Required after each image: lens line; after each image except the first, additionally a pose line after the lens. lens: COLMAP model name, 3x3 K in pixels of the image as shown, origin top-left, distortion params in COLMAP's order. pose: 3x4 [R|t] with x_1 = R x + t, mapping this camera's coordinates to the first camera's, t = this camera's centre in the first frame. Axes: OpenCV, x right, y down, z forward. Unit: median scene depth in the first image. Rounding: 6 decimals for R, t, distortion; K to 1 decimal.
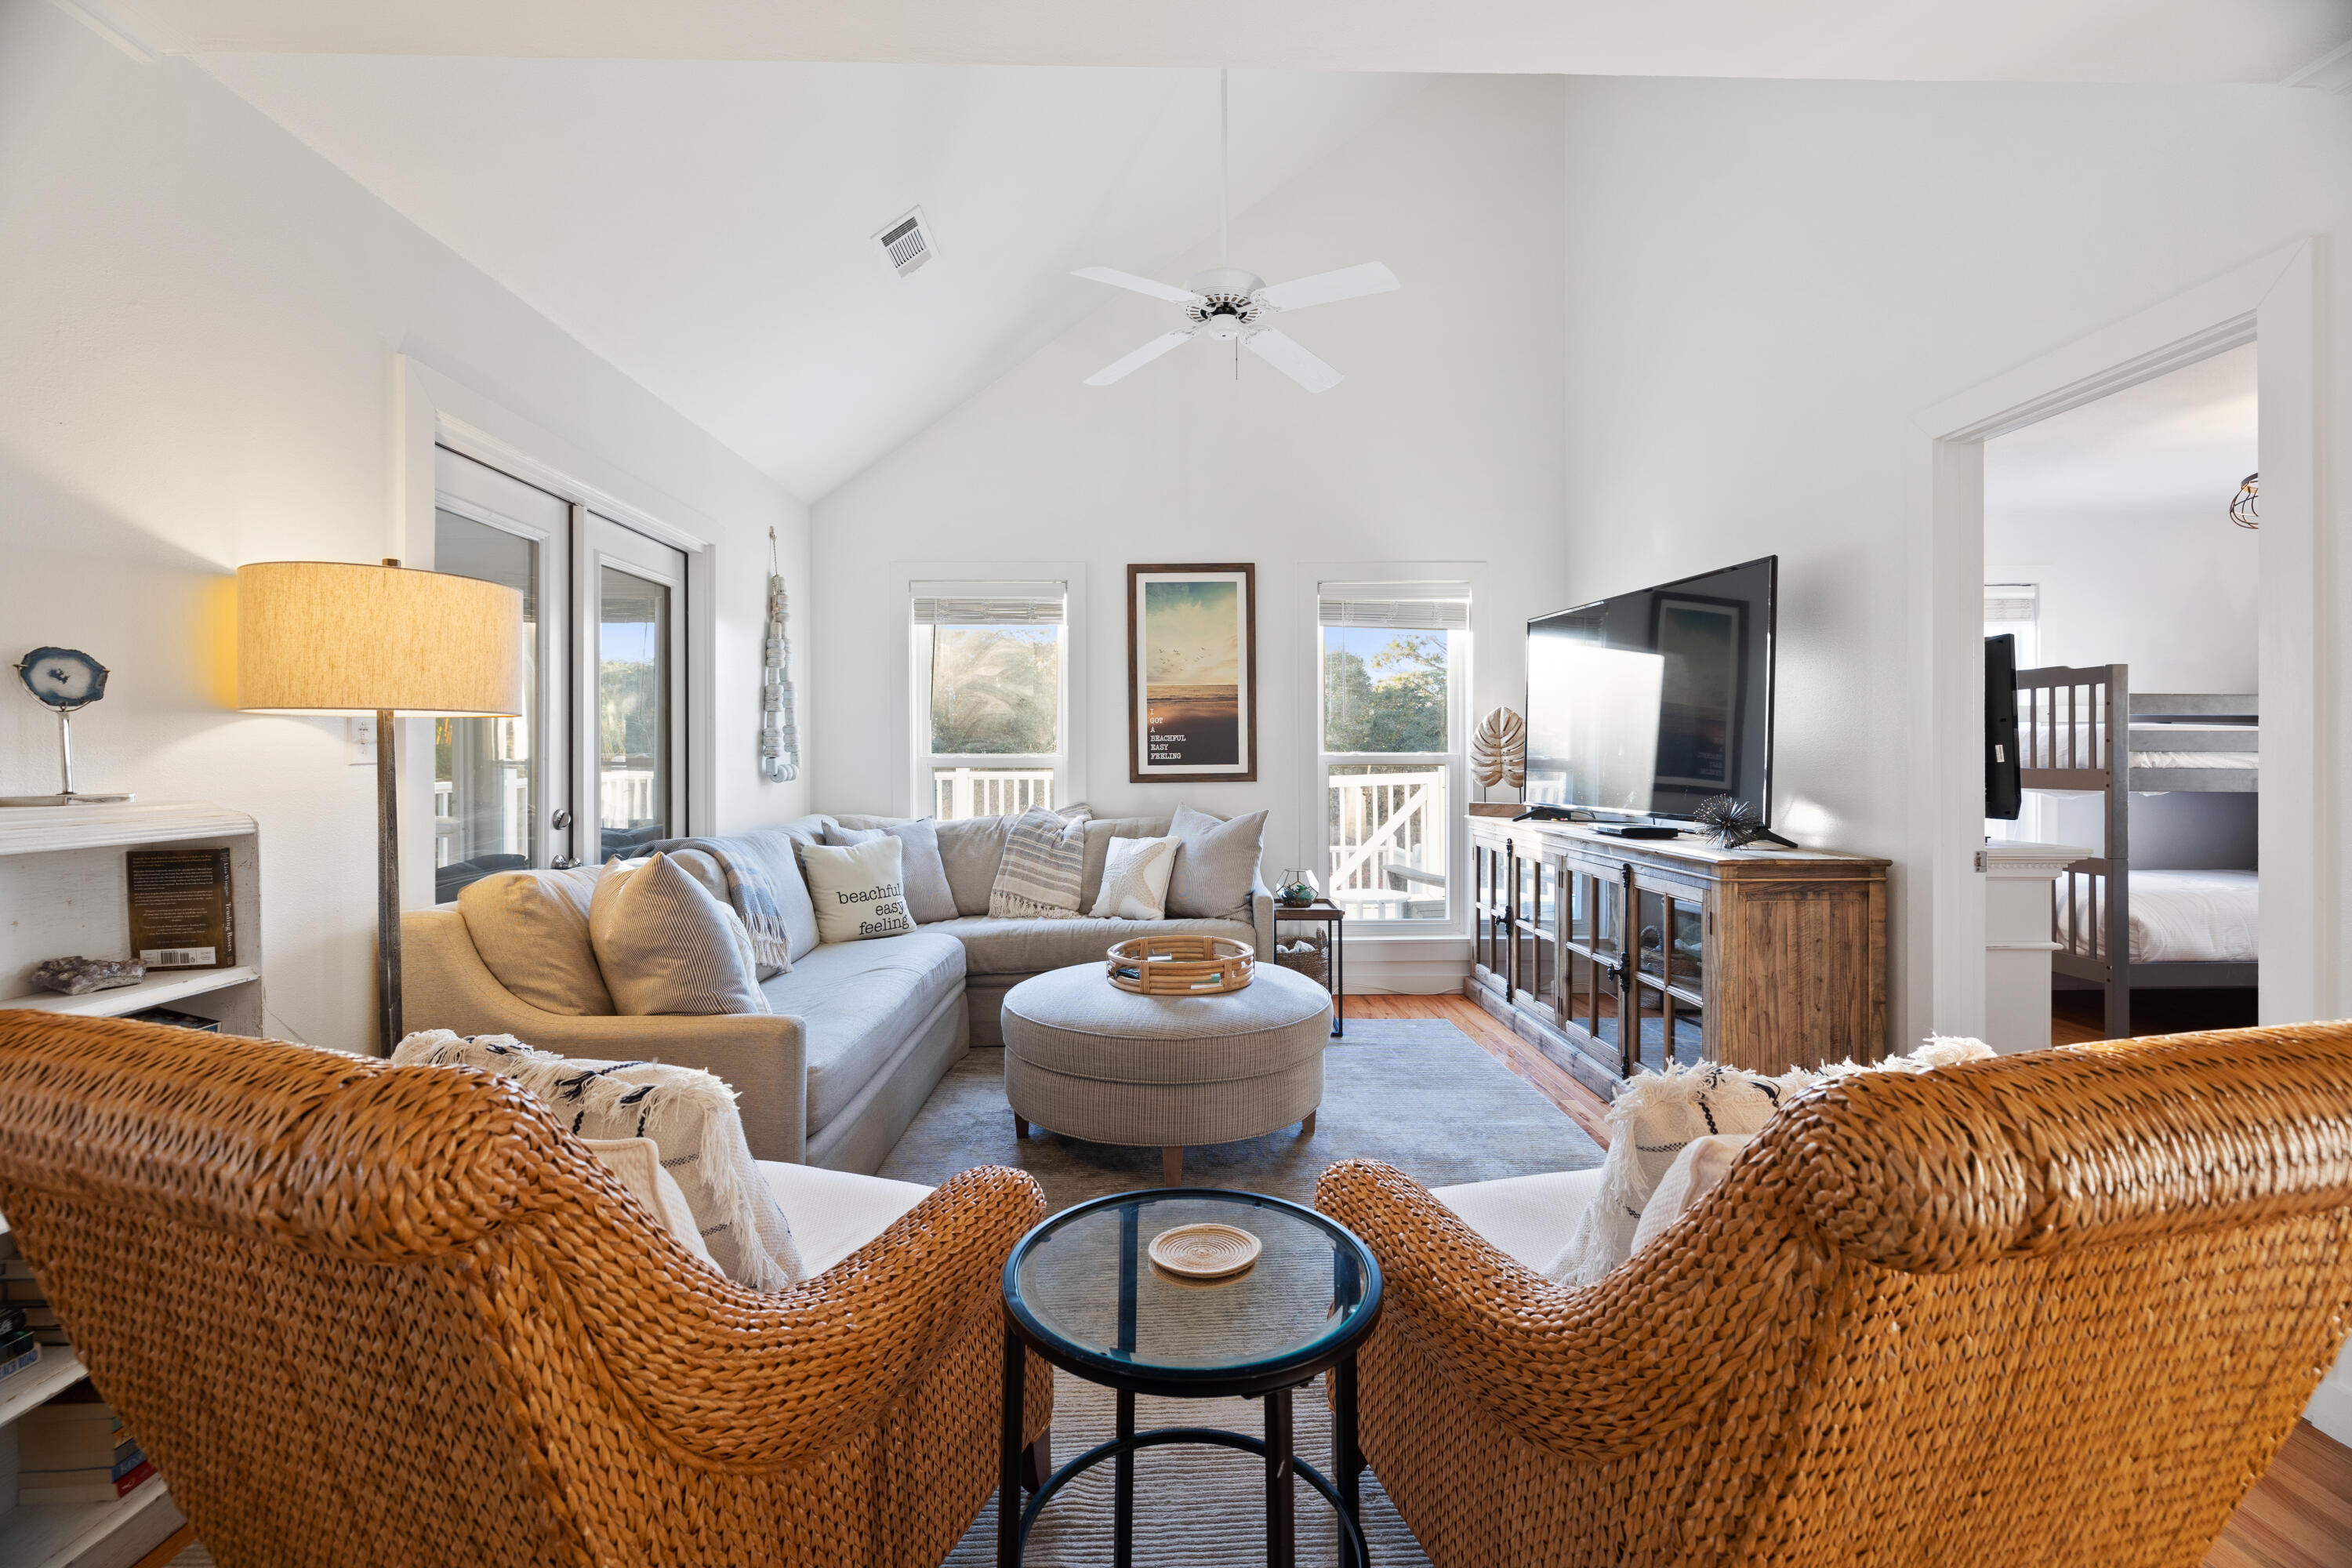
lens RADIAL K [[992.0, 0, 1169.2], [0, 992.0, 749.7], [0, 0, 1]] dist [0.002126, 0.000307]
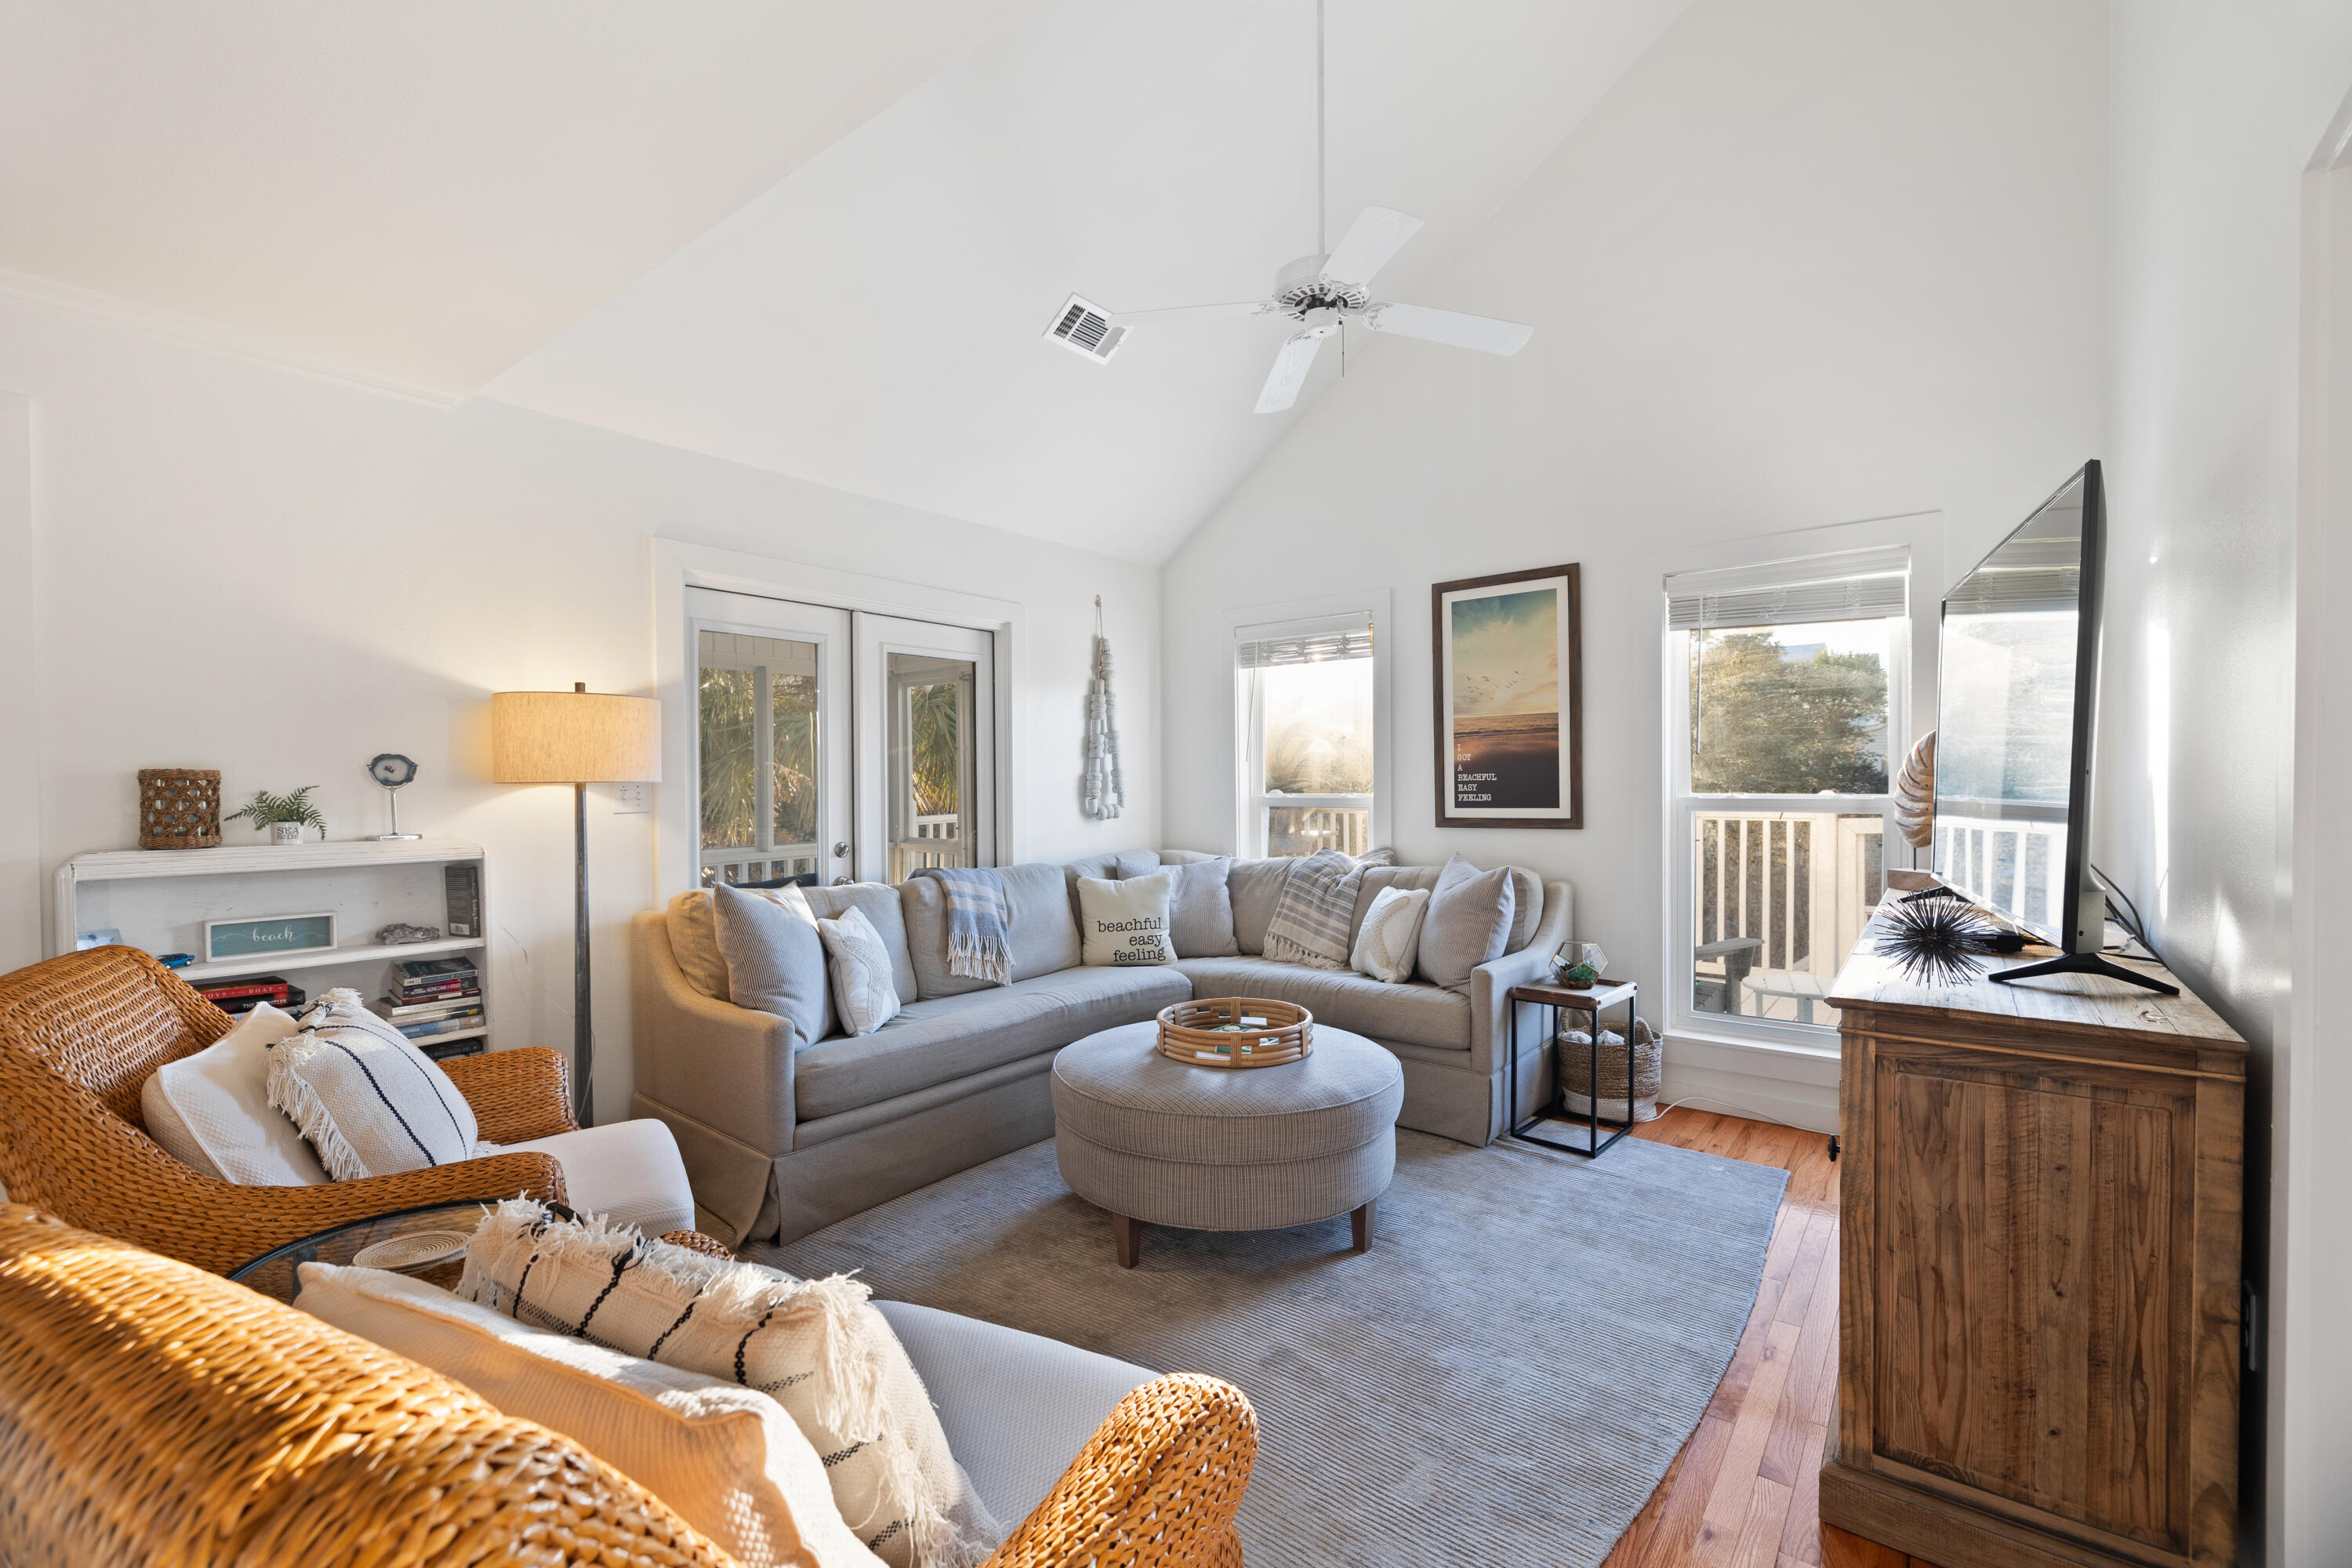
lens RADIAL K [[992.0, 0, 1174.1], [0, 992.0, 786.7], [0, 0, 1]] dist [0.002126, 0.000307]
pose [[0.772922, 0.000538, -0.634501, 0.385443], [0.008539, 0.999900, 0.011250, -0.017007], [0.634443, -0.014113, 0.772840, 0.168283]]
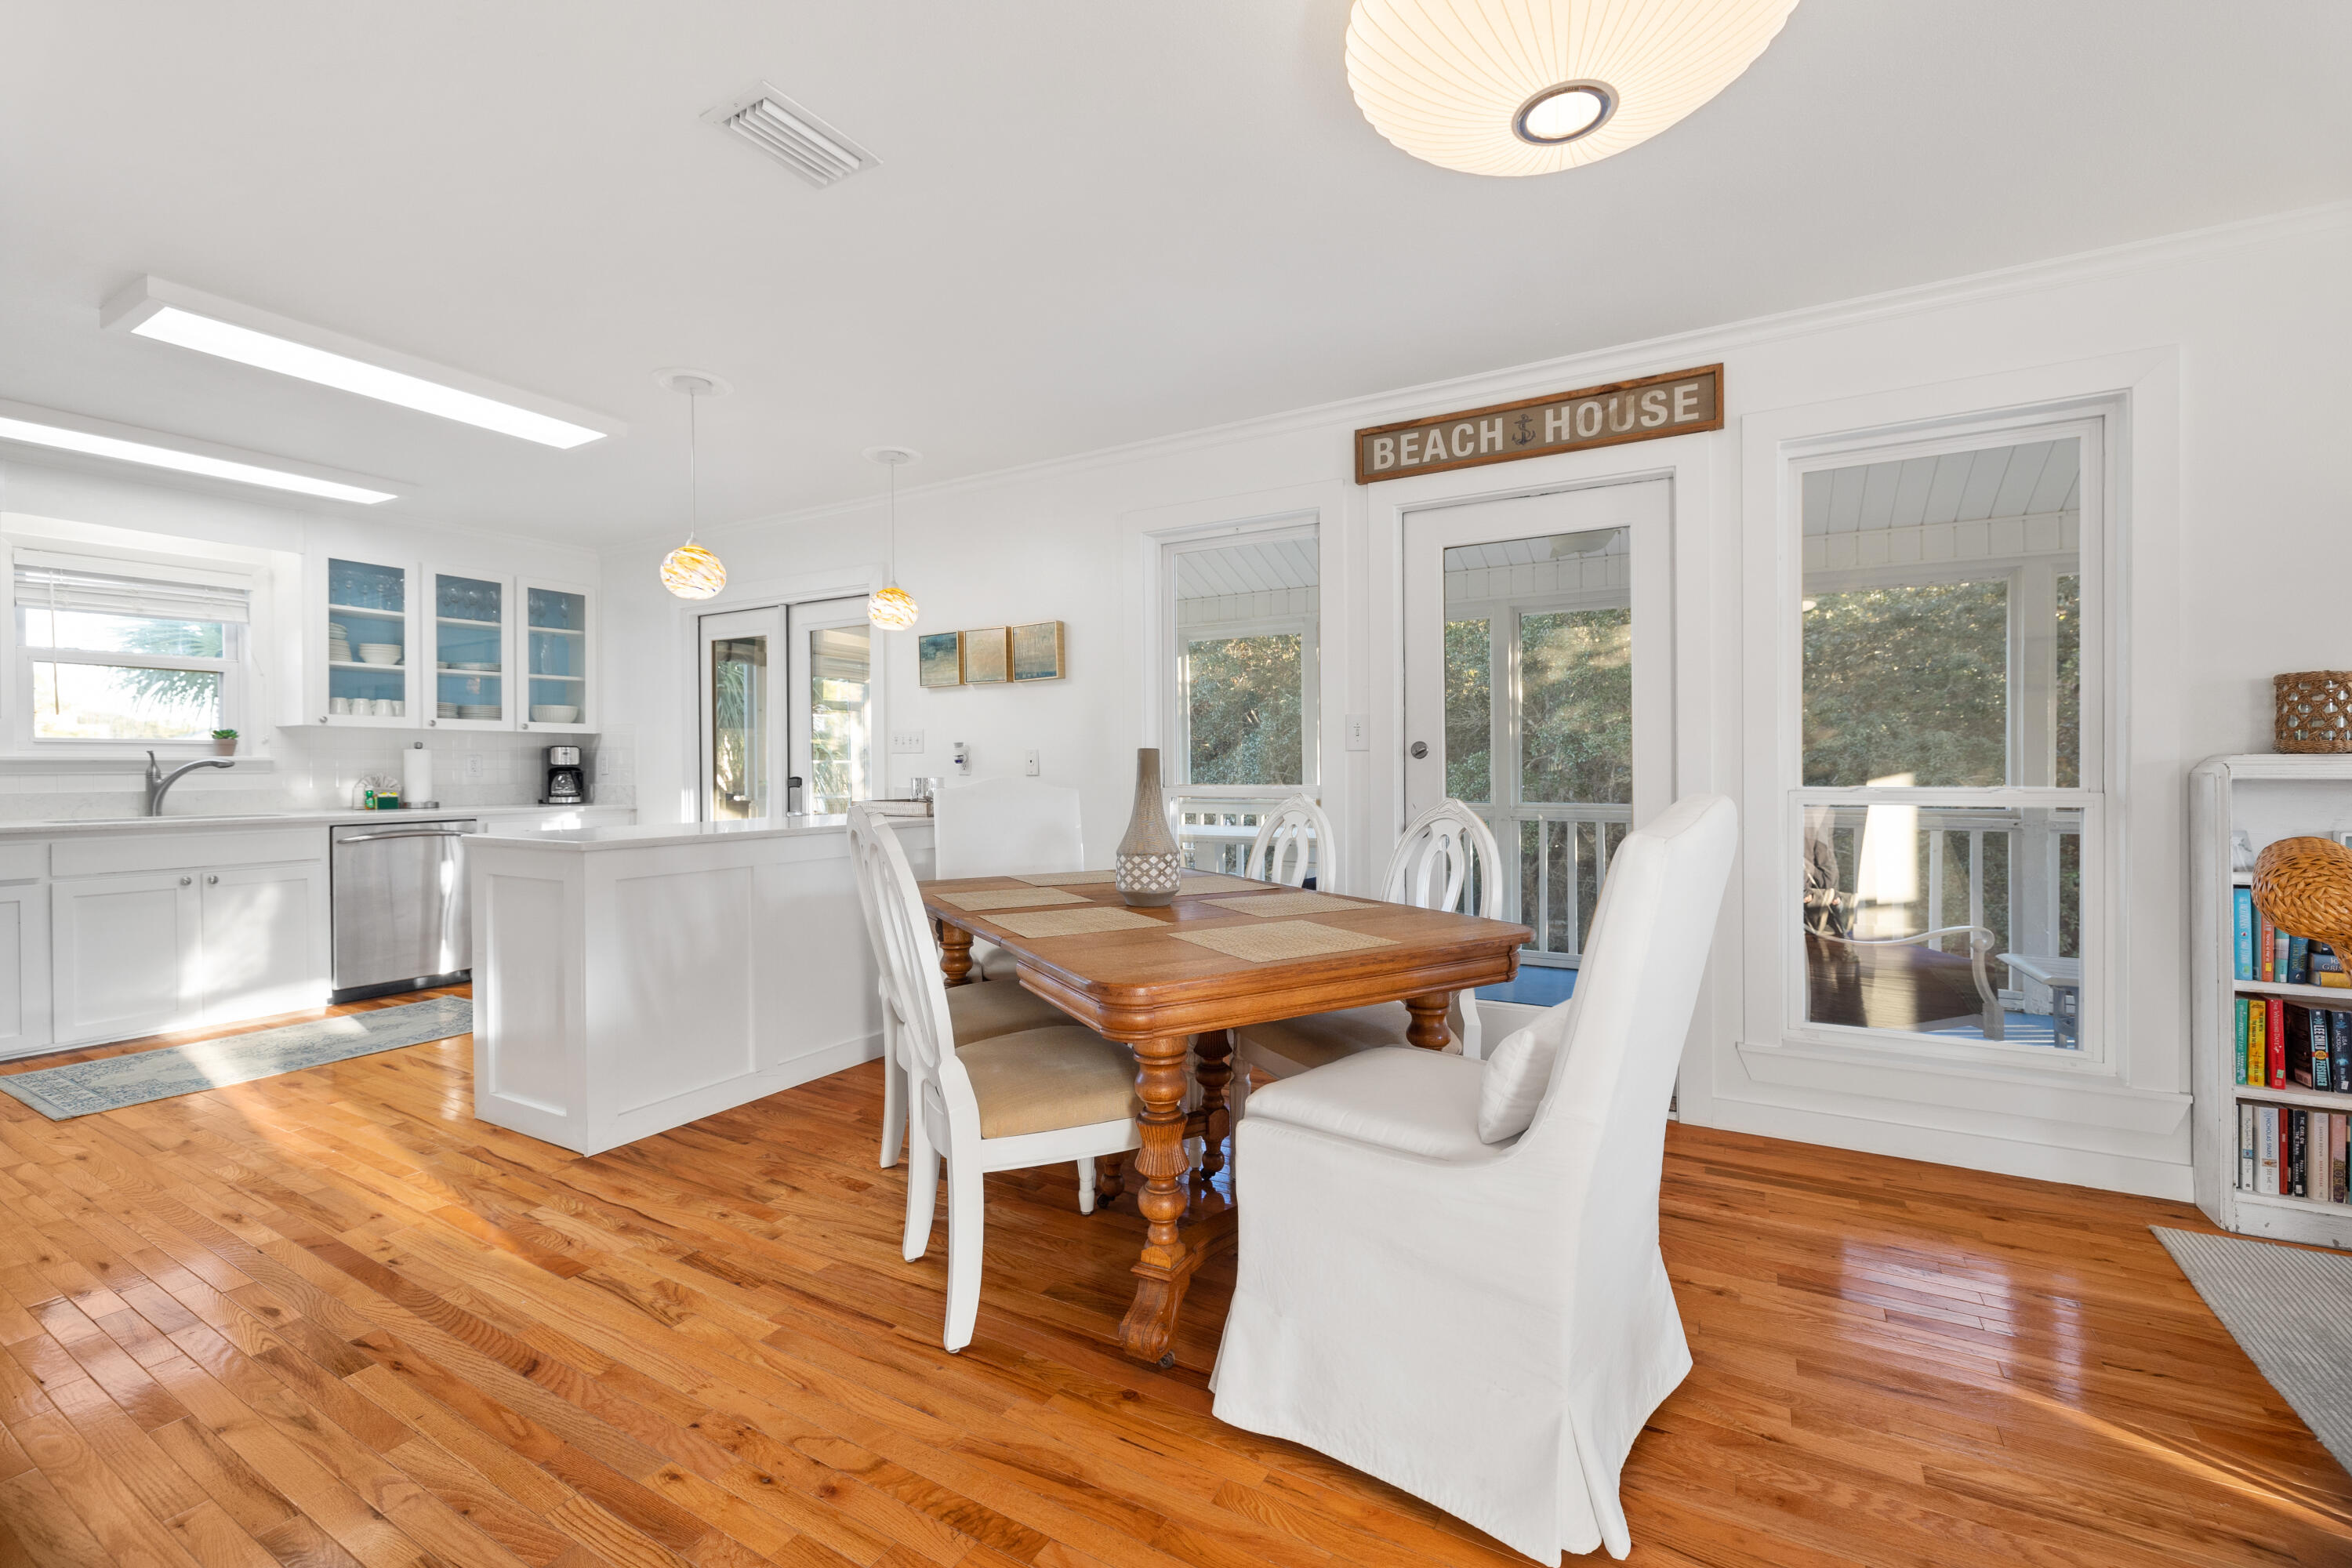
lens RADIAL K [[992.0, 0, 1171.3], [0, 992.0, 777.2], [0, 0, 1]] dist [0.002126, 0.000307]
pose [[-0.513701, 0.010883, -0.857900, 0.398918], [0.009618, 0.999930, 0.006926, 0.020677], [0.857916, -0.004694, -0.513769, -0.007398]]
